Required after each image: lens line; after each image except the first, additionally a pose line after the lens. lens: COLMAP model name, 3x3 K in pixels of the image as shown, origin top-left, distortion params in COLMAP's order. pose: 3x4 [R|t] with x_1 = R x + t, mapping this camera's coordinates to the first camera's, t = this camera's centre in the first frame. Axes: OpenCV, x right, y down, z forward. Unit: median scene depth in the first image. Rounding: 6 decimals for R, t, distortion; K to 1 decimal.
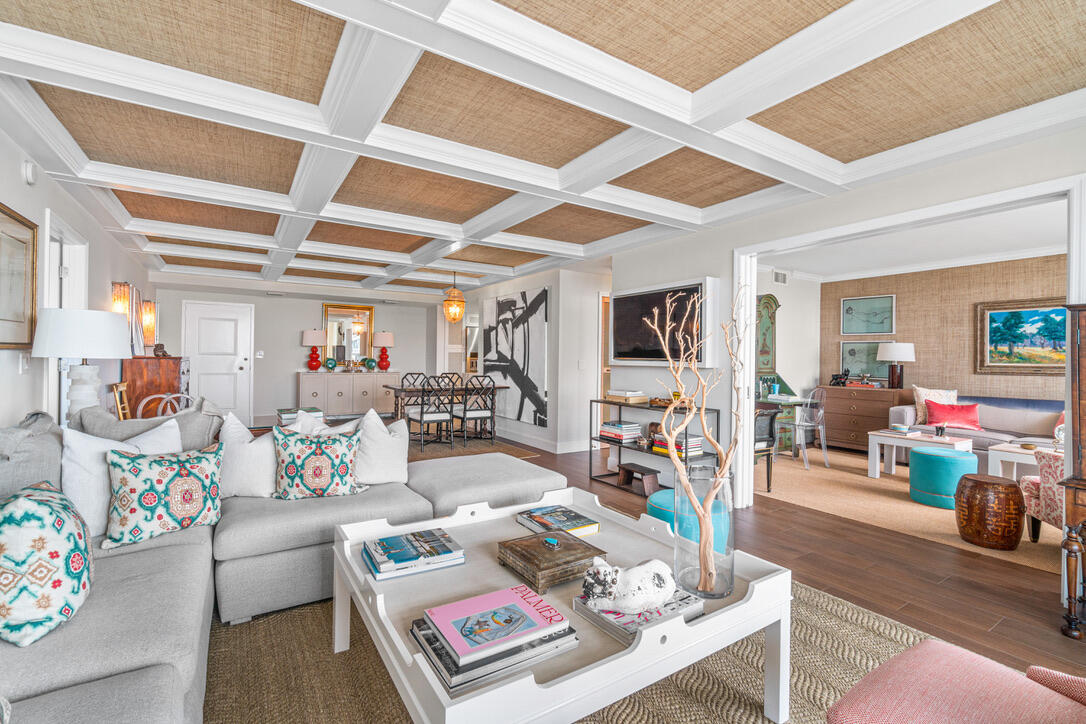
lens RADIAL K [[484.5, 0, 540.3], [0, 484.5, 356.6], [0, 0, 1]] dist [-0.001374, 0.001045]
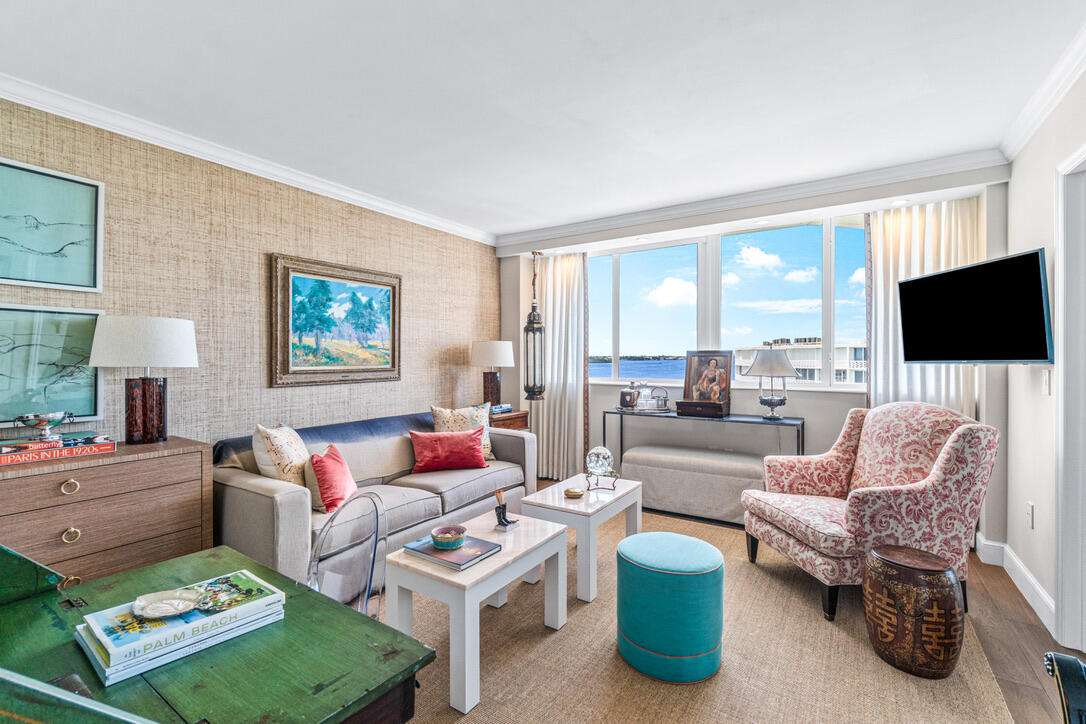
lens RADIAL K [[484.5, 0, 518.8], [0, 484.5, 358.0], [0, 0, 1]] dist [-0.001374, 0.001045]
pose [[-0.392407, -0.015740, 0.919657, 0.279403], [-0.008663, 0.999872, 0.013416, -0.005308], [-0.919751, -0.002703, -0.392493, 0.872749]]
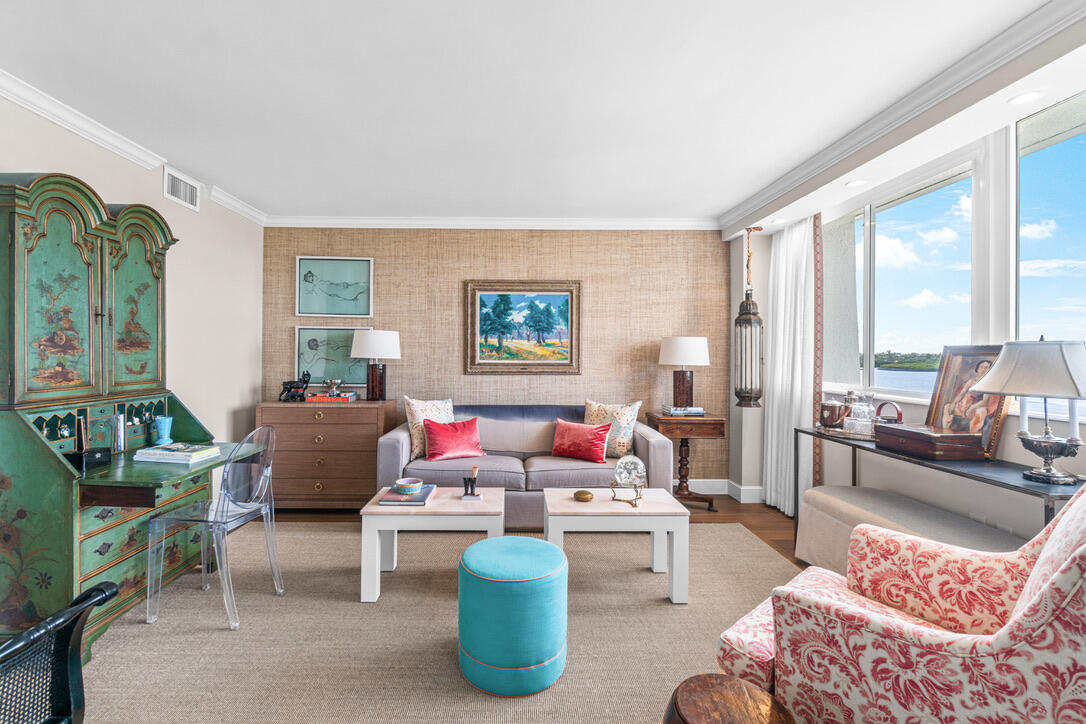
lens RADIAL K [[484.5, 0, 520.9], [0, 484.5, 352.2], [0, 0, 1]] dist [-0.001374, 0.001045]
pose [[0.528170, -0.008674, 0.849095, 0.276618], [-0.002656, 0.999926, 0.011867, -0.007183], [-0.849135, -0.008523, 0.528108, 0.480693]]
